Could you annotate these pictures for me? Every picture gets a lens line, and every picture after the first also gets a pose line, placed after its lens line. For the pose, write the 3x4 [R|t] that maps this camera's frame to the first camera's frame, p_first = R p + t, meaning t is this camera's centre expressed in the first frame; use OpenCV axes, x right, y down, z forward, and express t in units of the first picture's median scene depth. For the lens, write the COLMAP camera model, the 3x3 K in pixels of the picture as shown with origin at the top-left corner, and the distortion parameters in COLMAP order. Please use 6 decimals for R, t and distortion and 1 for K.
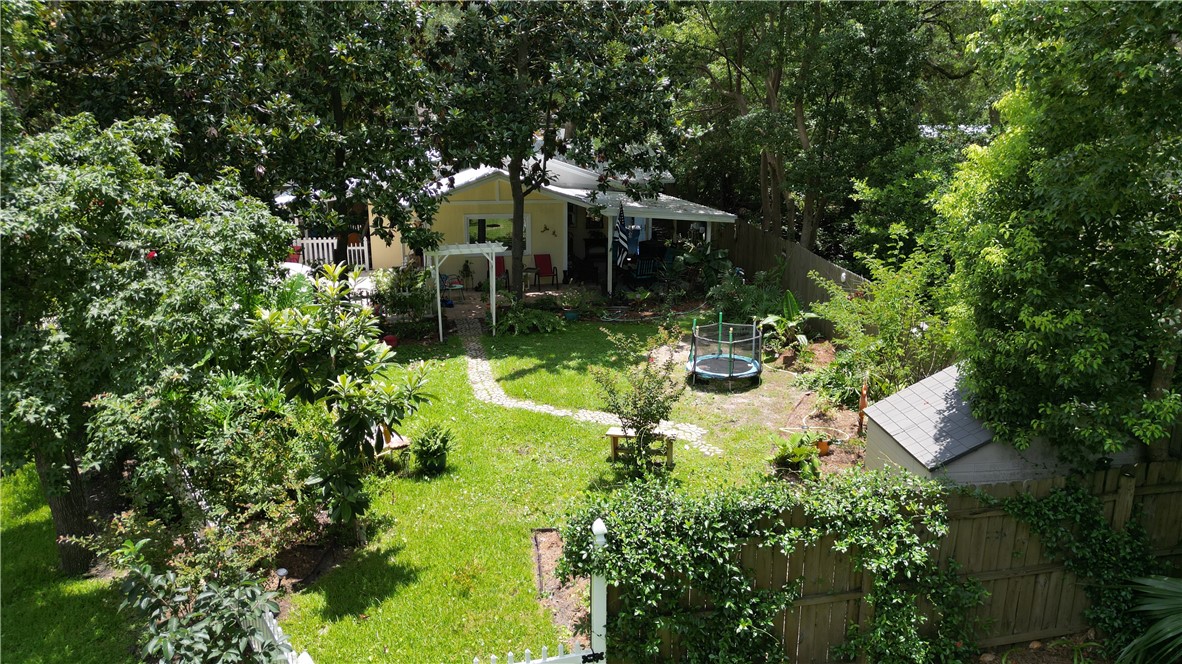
lens RADIAL K [[830.9, 0, 590.4], [0, 830.9, 342.1], [0, 0, 1]] dist [-0.005983, -0.005998]
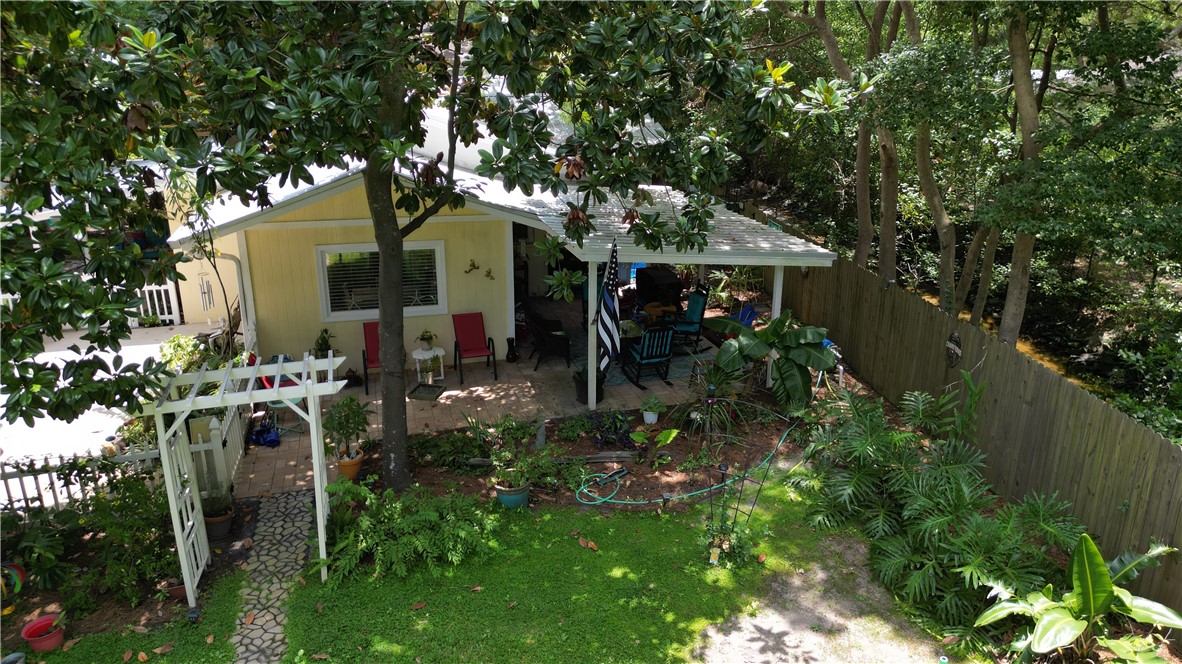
lens RADIAL K [[830.9, 0, 593.2], [0, 830.9, 321.6], [0, 0, 1]] dist [-0.005983, -0.005998]
pose [[0.999370, -0.009600, 0.034158, 0.007435], [0.008344, 0.999290, 0.036737, -0.143483], [-0.034486, -0.036429, 0.998741, 0.537543]]
